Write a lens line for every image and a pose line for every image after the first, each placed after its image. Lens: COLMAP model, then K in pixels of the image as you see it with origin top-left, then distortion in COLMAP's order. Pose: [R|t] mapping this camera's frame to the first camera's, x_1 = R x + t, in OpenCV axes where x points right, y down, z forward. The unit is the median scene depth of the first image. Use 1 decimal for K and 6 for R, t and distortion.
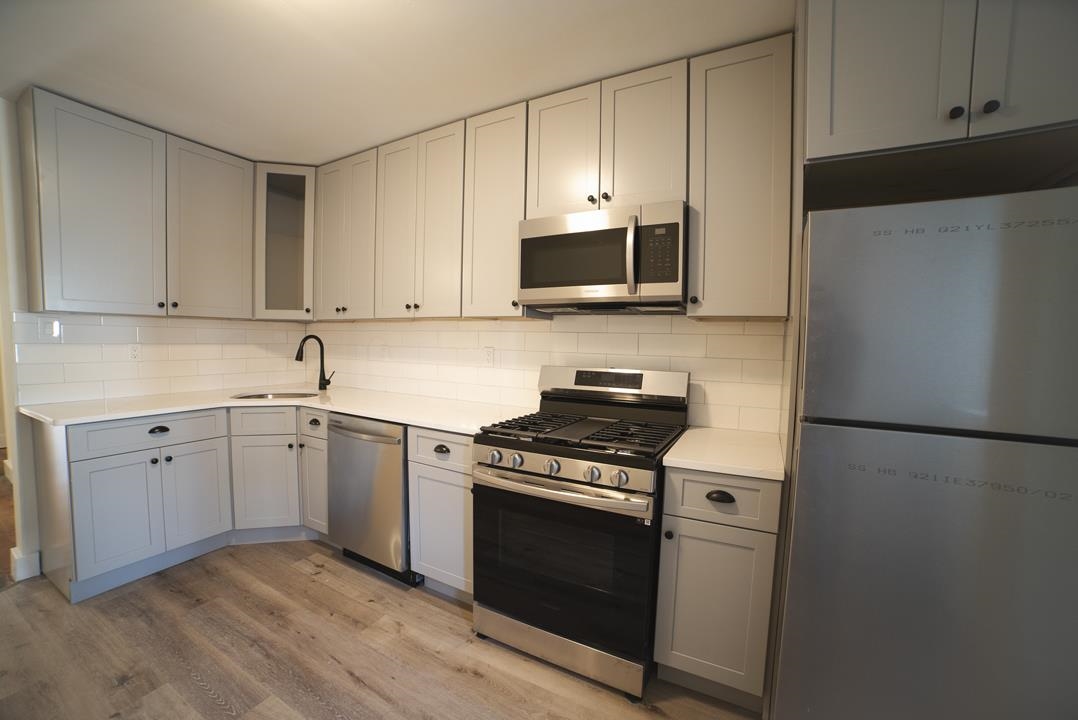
lens RADIAL K [[430.6, 0, 536.6], [0, 430.6, 359.5], [0, 0, 1]] dist [-0.112443, 0.037933]
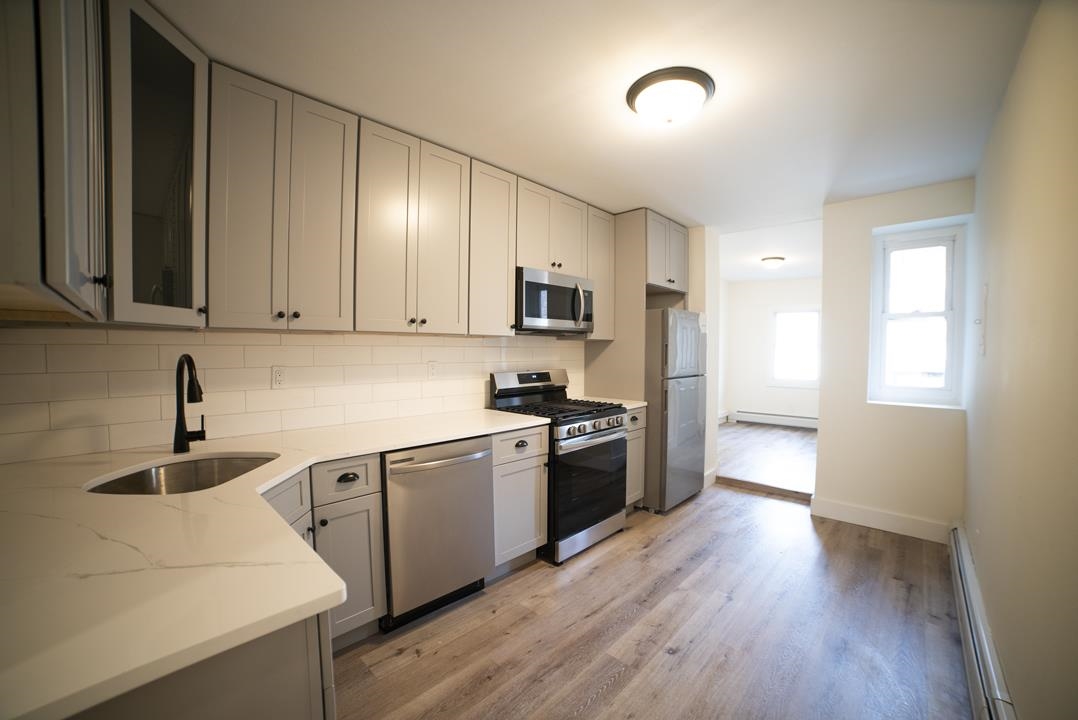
lens RADIAL K [[430.6, 0, 536.6], [0, 430.6, 359.5], [0, 0, 1]] dist [-0.112443, 0.037933]
pose [[0.255860, -0.040832, 0.965851, -1.403982], [0.046974, 0.998452, 0.029767, -0.068701], [-0.965572, 0.037754, 0.257382, 0.631012]]
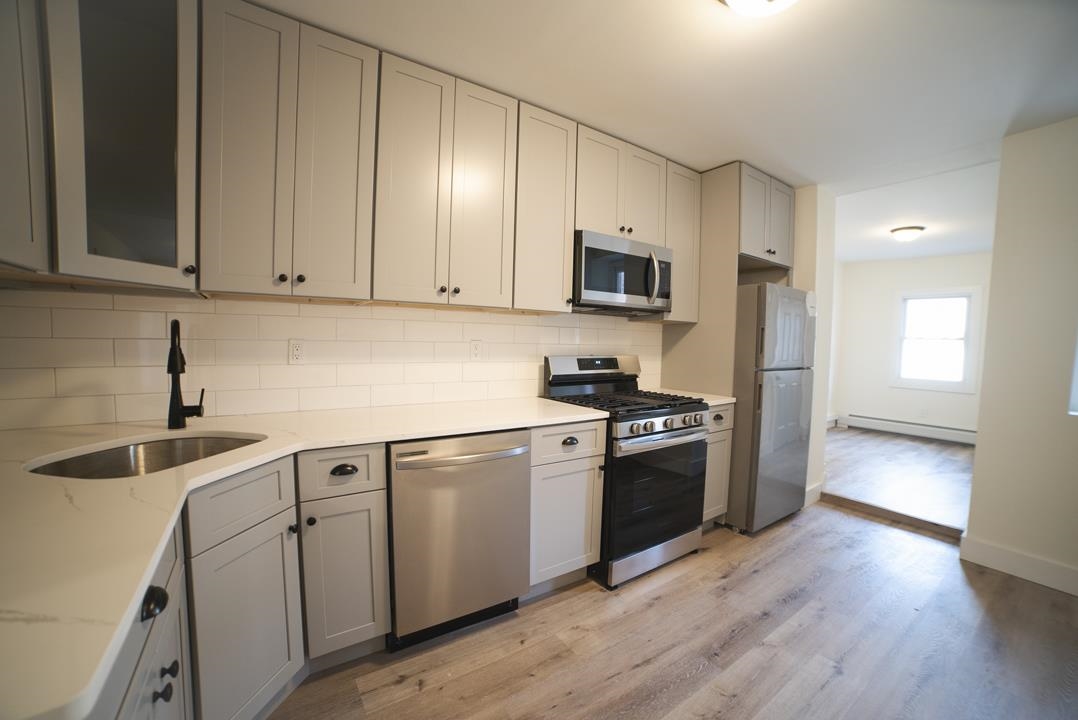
lens RADIAL K [[430.6, 0, 536.6], [0, 430.6, 359.5], [0, 0, 1]] dist [-0.112443, 0.037933]
pose [[0.449590, -0.050640, 0.891798, -1.161703], [0.027731, 0.998702, 0.042730, -0.030030], [-0.892804, 0.005520, 0.450411, 0.611961]]
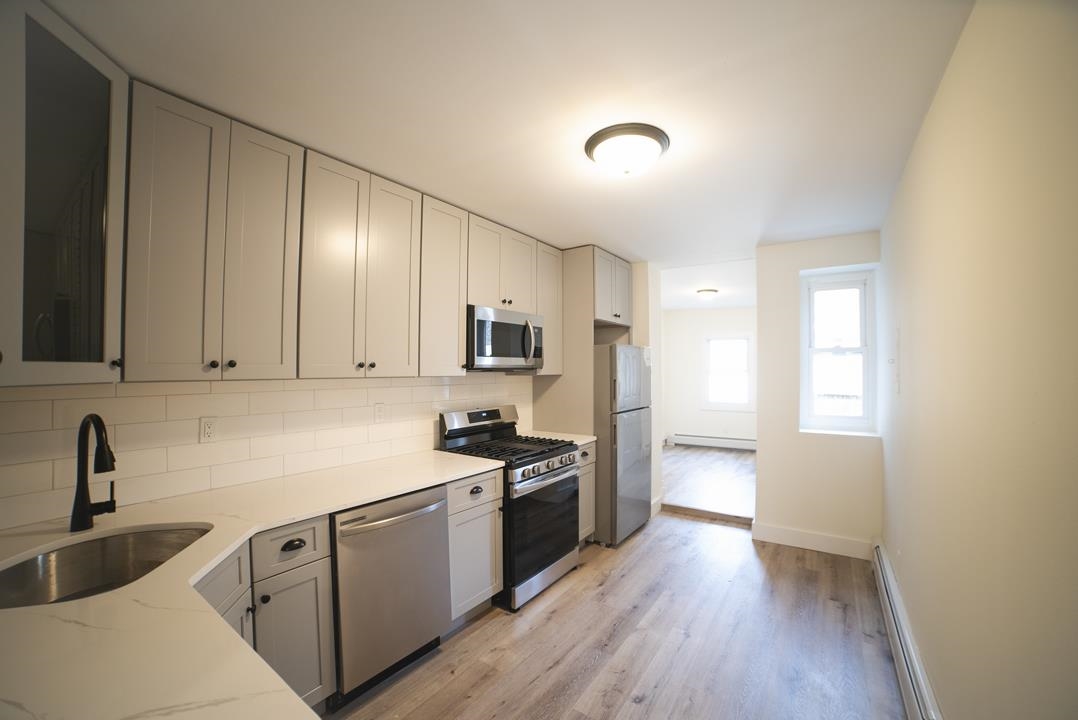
lens RADIAL K [[430.6, 0, 536.6], [0, 430.6, 359.5], [0, 0, 1]] dist [-0.112443, 0.037933]
pose [[0.110849, 0.002709, 0.993834, -1.391521], [0.052306, 0.998594, -0.008556, -0.136057], [-0.992460, 0.052932, 0.110551, 0.683566]]
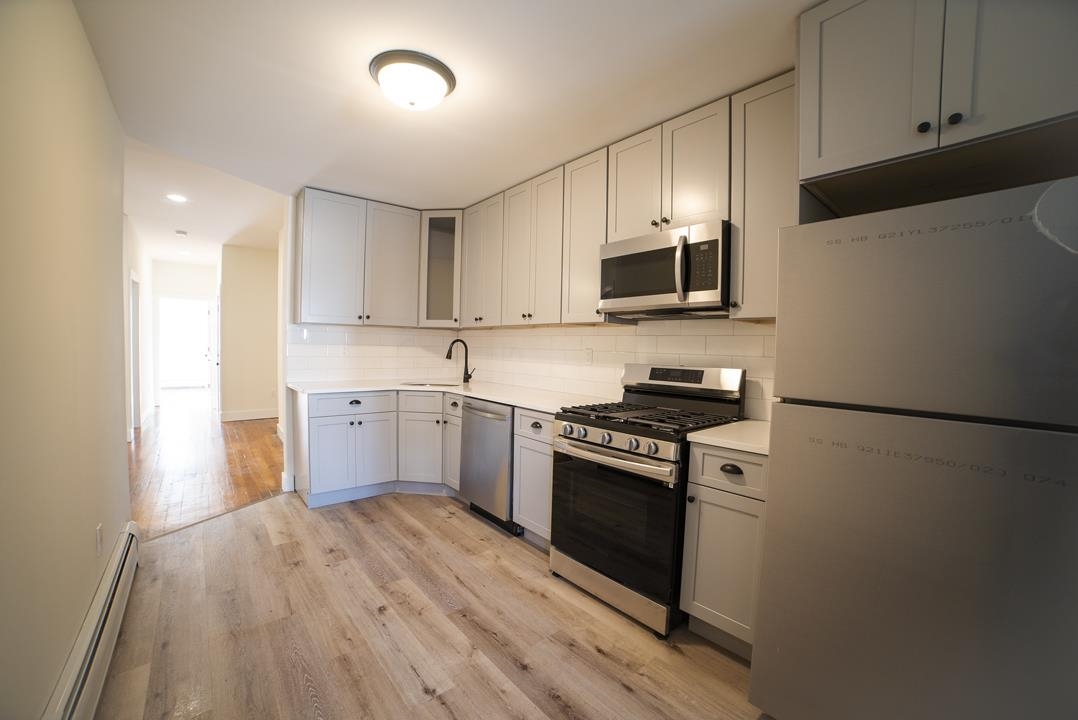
lens RADIAL K [[430.6, 0, 536.6], [0, 430.6, 359.5], [0, 0, 1]] dist [-0.112443, 0.037933]
pose [[0.932854, 0.014640, -0.359957, 0.244296], [-0.024305, 0.999455, -0.022337, 0.040943], [0.359434, 0.029586, 0.932701, -0.218800]]
